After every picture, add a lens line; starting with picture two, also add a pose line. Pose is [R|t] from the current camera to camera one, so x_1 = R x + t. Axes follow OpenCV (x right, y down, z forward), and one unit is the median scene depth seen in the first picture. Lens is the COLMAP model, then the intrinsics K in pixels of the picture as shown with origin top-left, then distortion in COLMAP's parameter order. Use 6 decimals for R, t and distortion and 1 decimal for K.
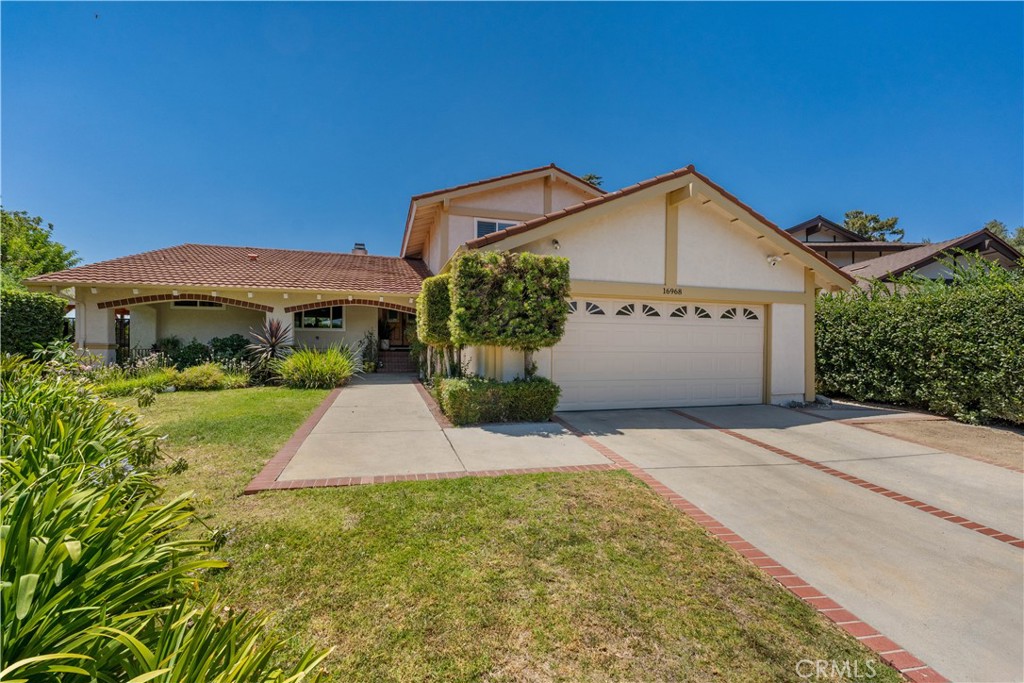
lens RADIAL K [[418.2, 0, 509.9], [0, 418.2, 343.1], [0, 0, 1]] dist [-0.000525, 0.000256]
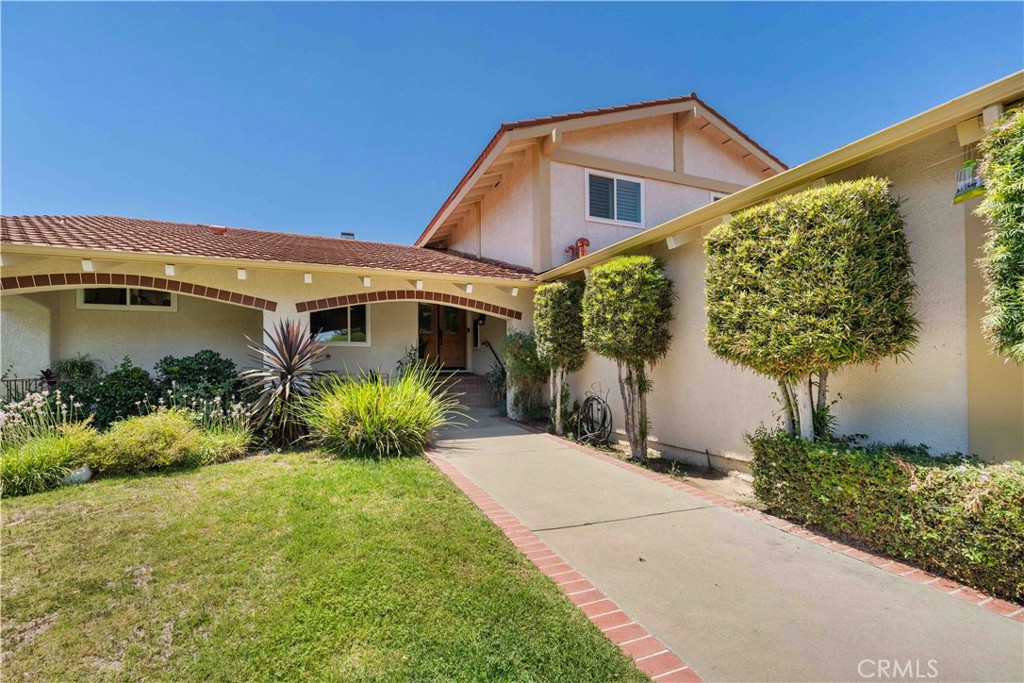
lens RADIAL K [[418.2, 0, 486.0], [0, 418.2, 362.2], [0, 0, 1]] dist [-0.000525, 0.000256]
pose [[0.995689, -0.011358, 0.092056, -0.351648], [0.011444, 0.999934, -0.000413, -0.001516], [-0.092045, 0.001464, 0.995754, 0.432348]]
